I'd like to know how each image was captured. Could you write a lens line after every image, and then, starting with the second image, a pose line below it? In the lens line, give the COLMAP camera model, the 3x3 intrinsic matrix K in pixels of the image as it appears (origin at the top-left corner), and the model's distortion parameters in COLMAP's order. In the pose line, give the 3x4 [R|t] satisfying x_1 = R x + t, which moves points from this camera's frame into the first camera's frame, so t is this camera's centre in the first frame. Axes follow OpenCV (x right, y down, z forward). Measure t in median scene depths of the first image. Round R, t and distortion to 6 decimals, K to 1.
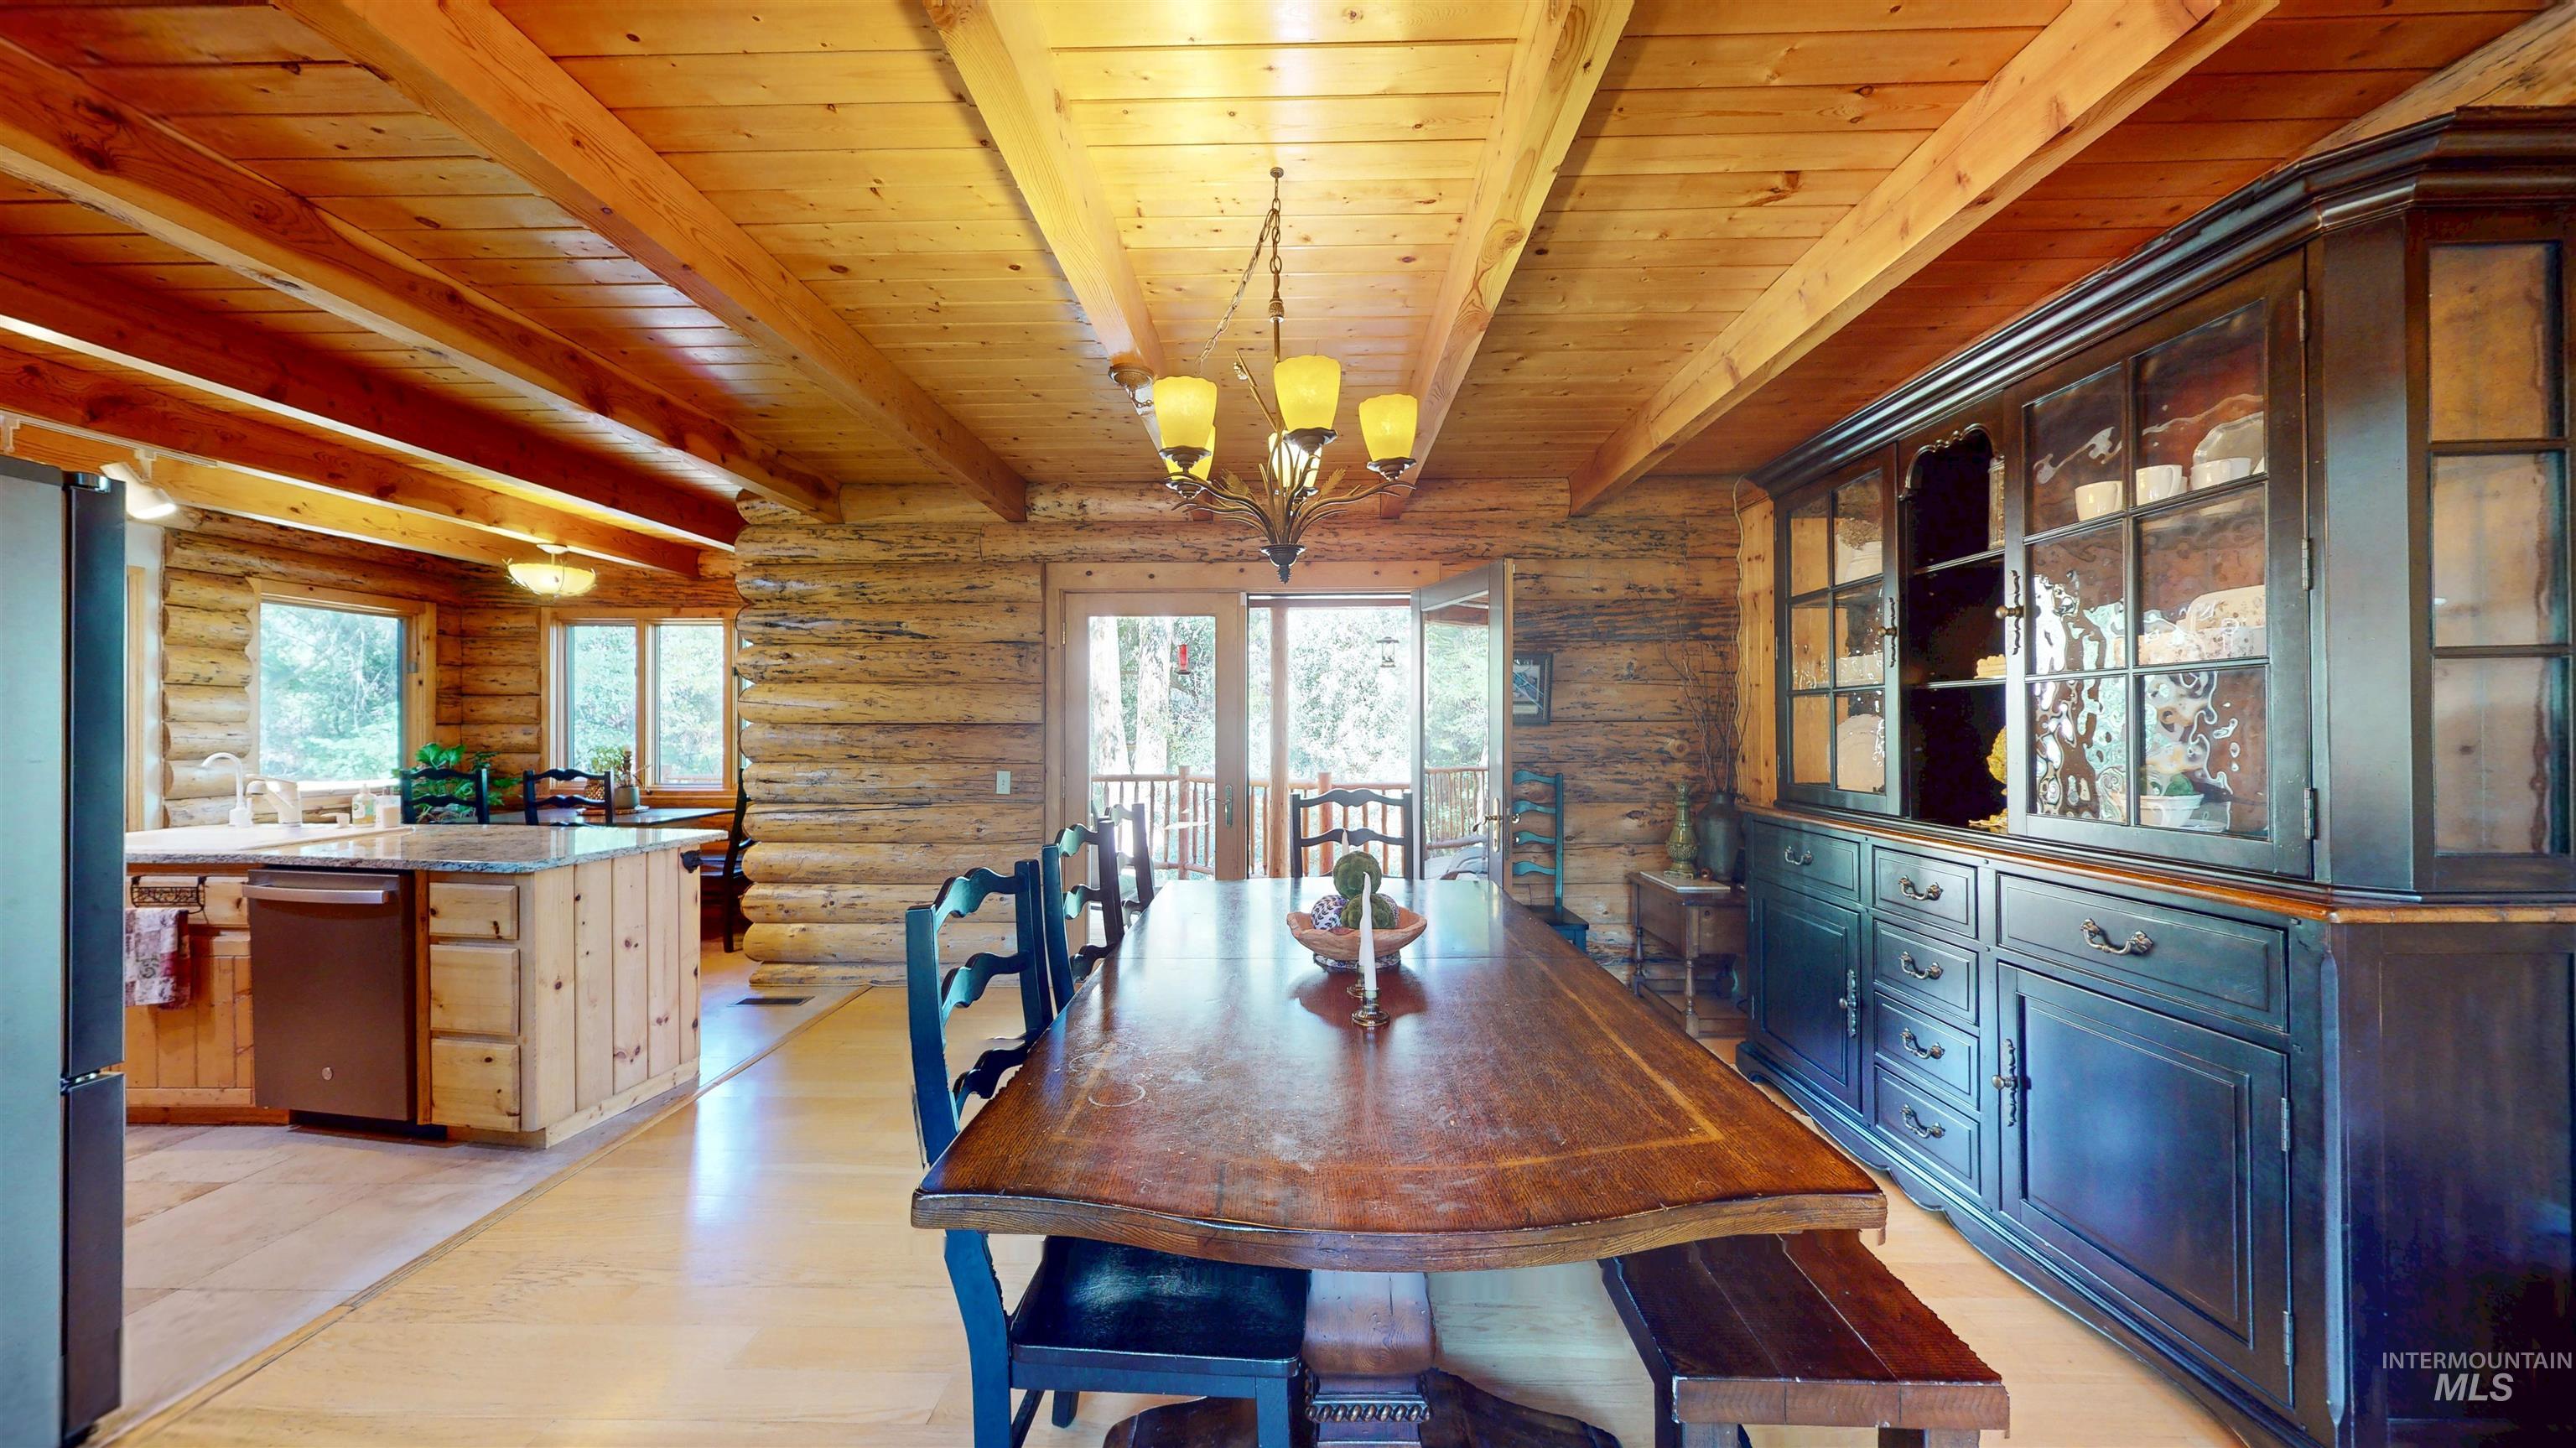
lens RADIAL K [[852.5, 0, 1292.0], [0, 852.5, 728.7], [0, 0, 1]] dist [-0.000171, -0.000052]
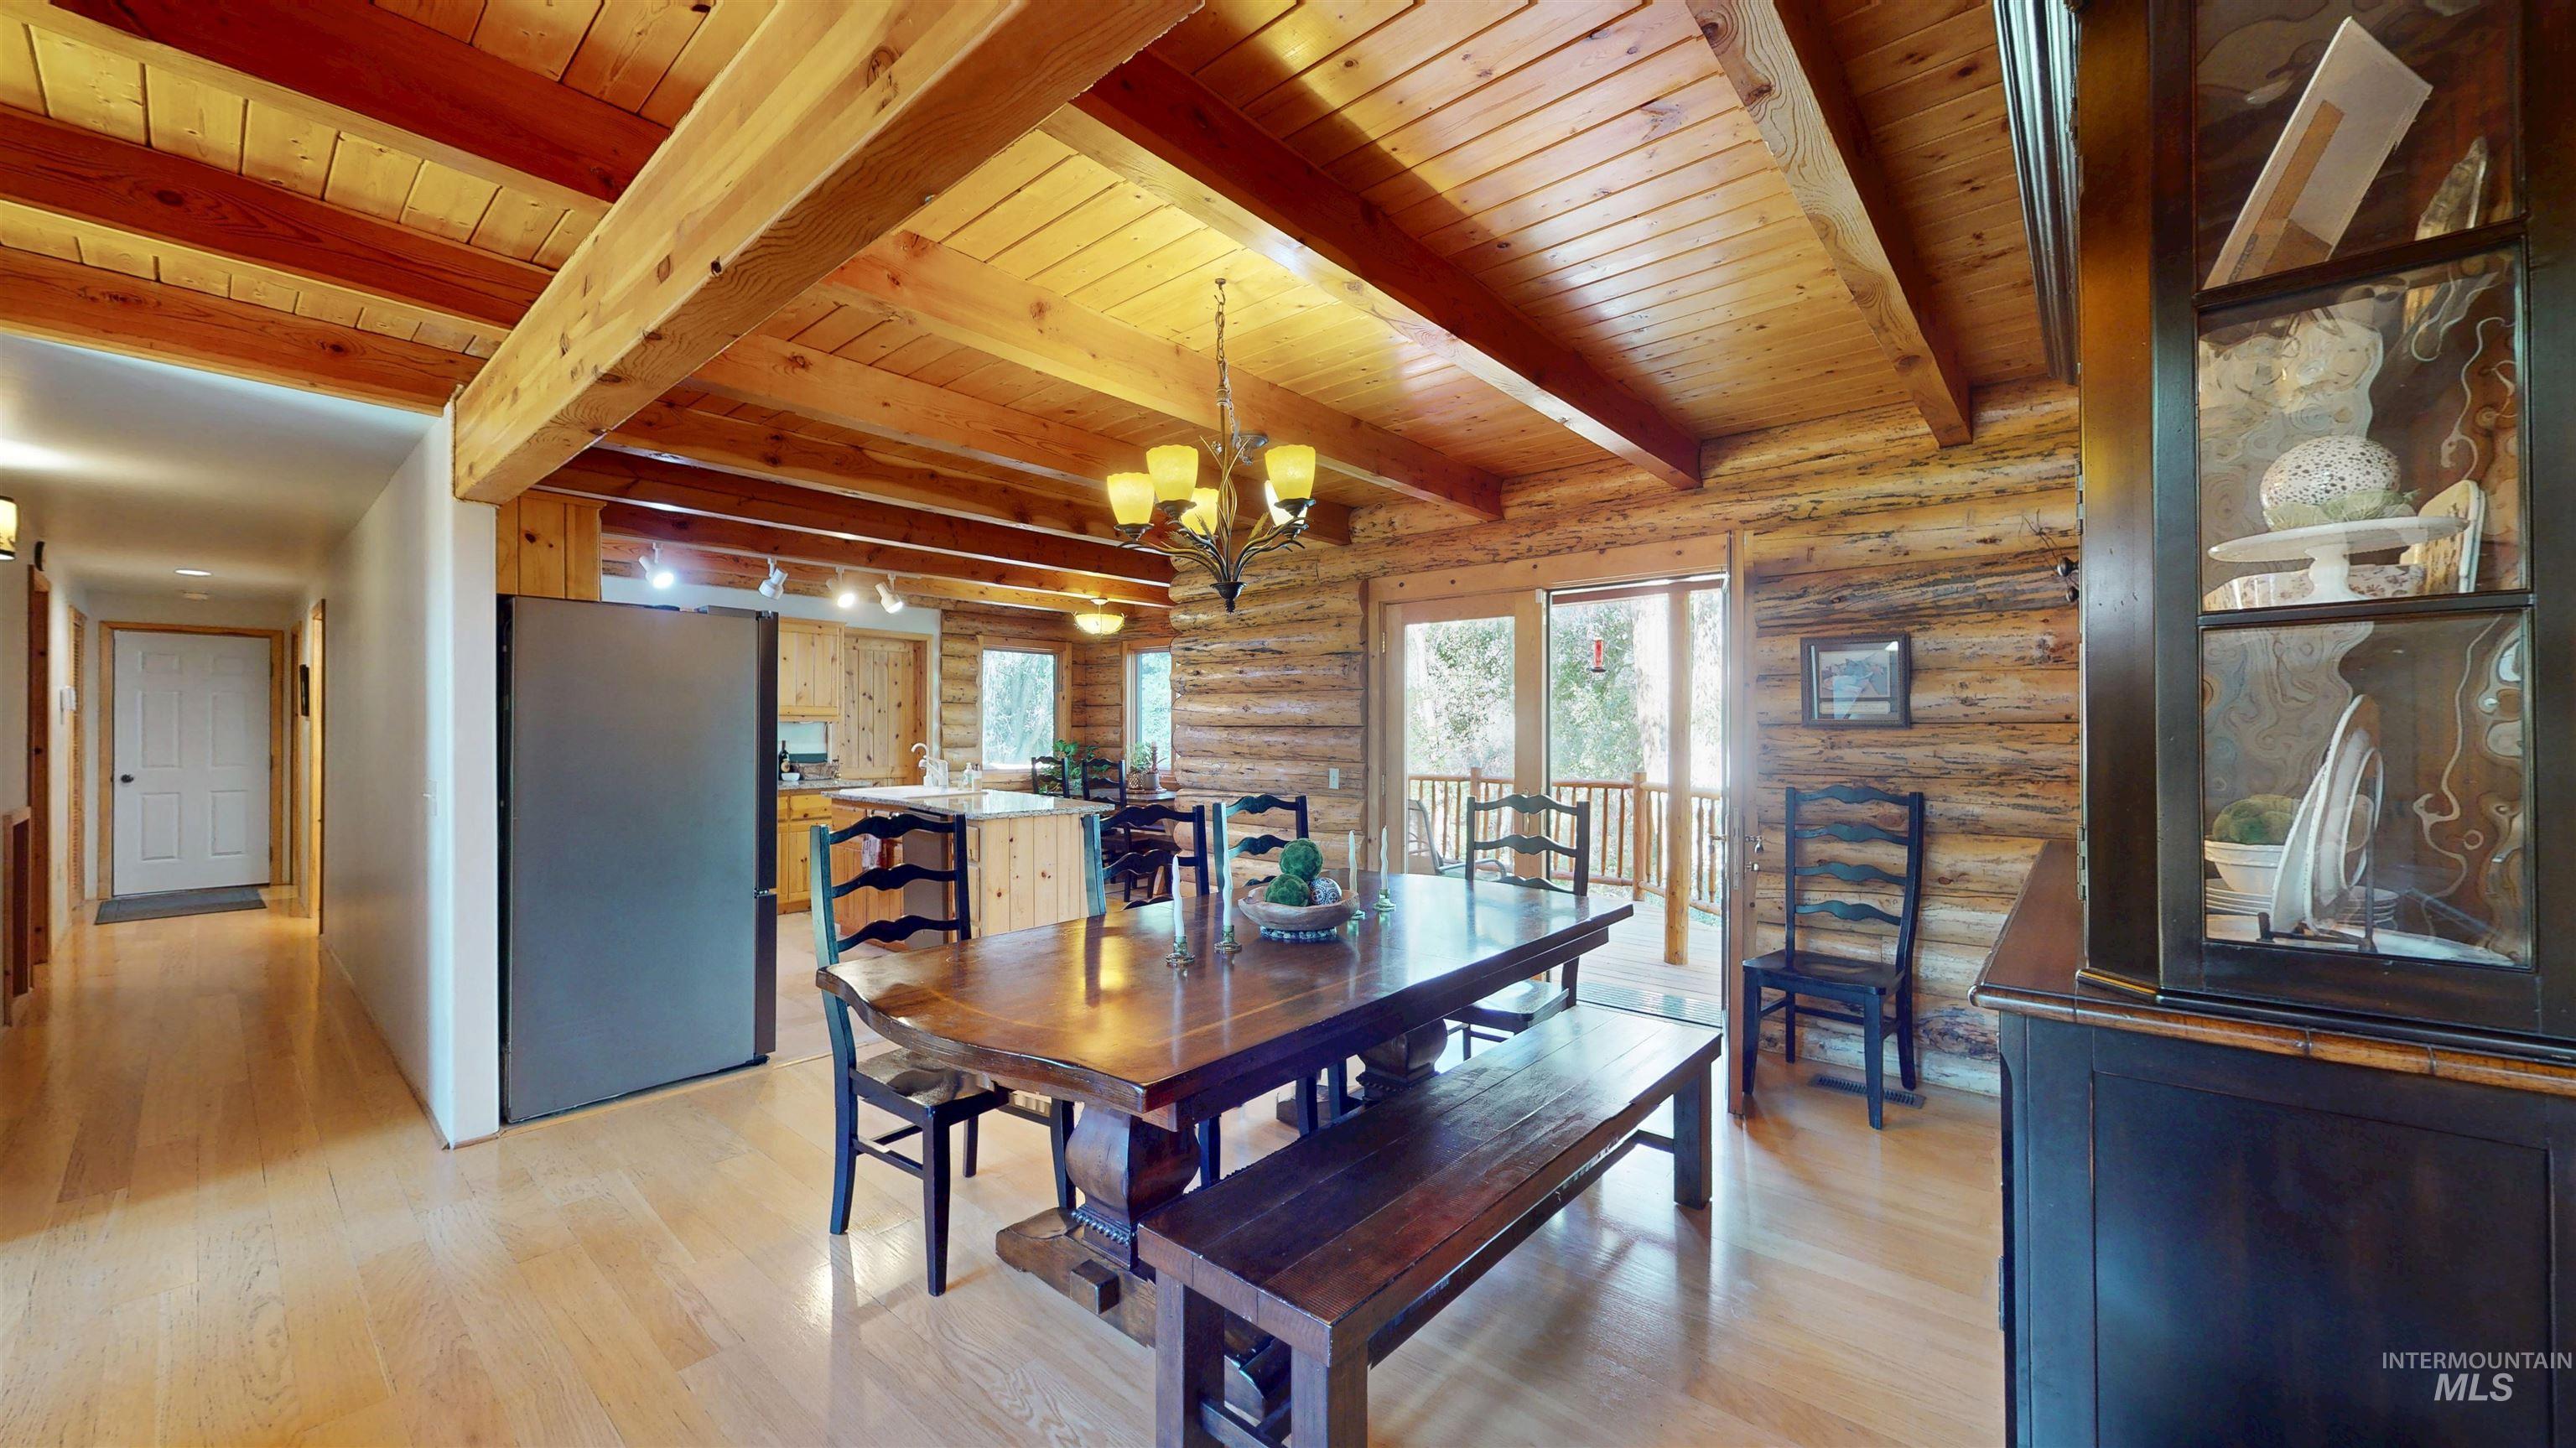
lens RADIAL K [[944.4, 0, 1291.2], [0, 944.4, 726.4], [0, 0, 1]] dist [-0.001009, 0.000138]
pose [[0.769951, 0.000326, -0.638103, 0.412697], [-0.003032, 0.999990, -0.003148, -0.001462], [0.638096, 0.004359, 0.769944, 0.005833]]
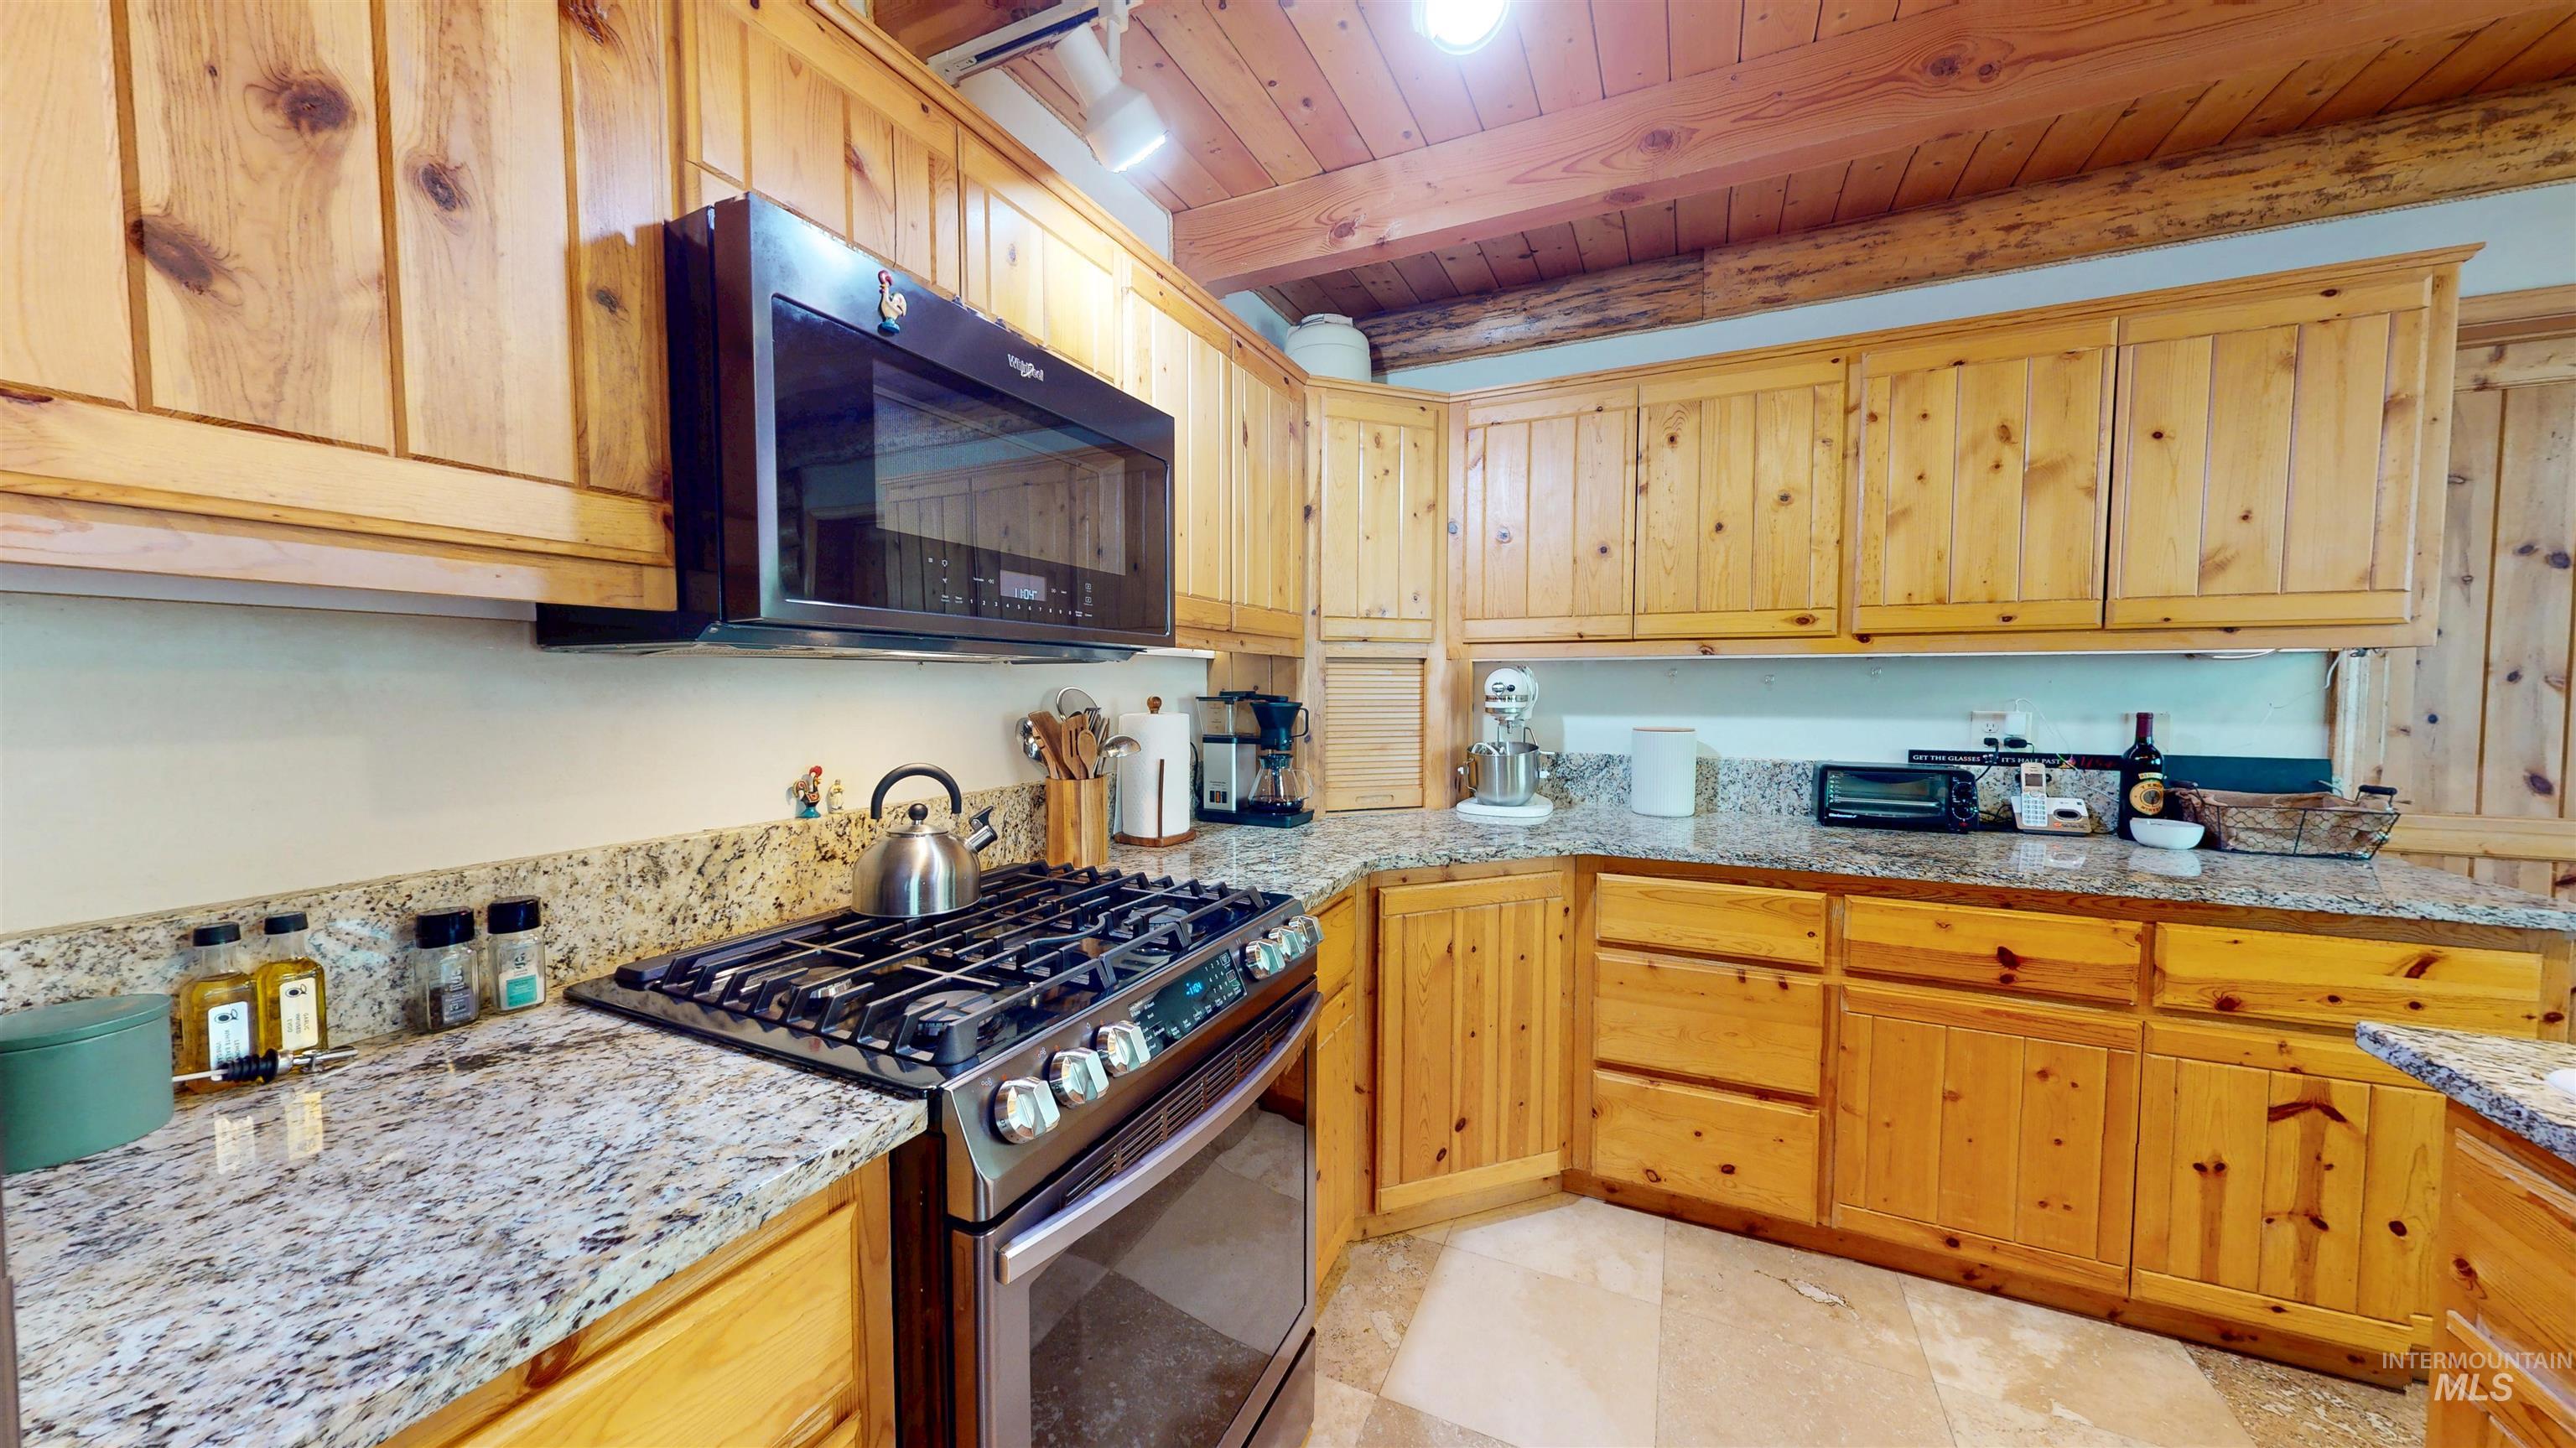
lens RADIAL K [[852.5, 0, 1292.0], [0, 852.5, 728.7], [0, 0, 1]] dist [-0.000171, -0.000052]
pose [[-0.426865, 0.045769, -0.903156, -0.673605], [-0.004534, 0.998598, 0.052748, 0.006024], [0.904304, 0.026611, -0.426059, 0.475403]]
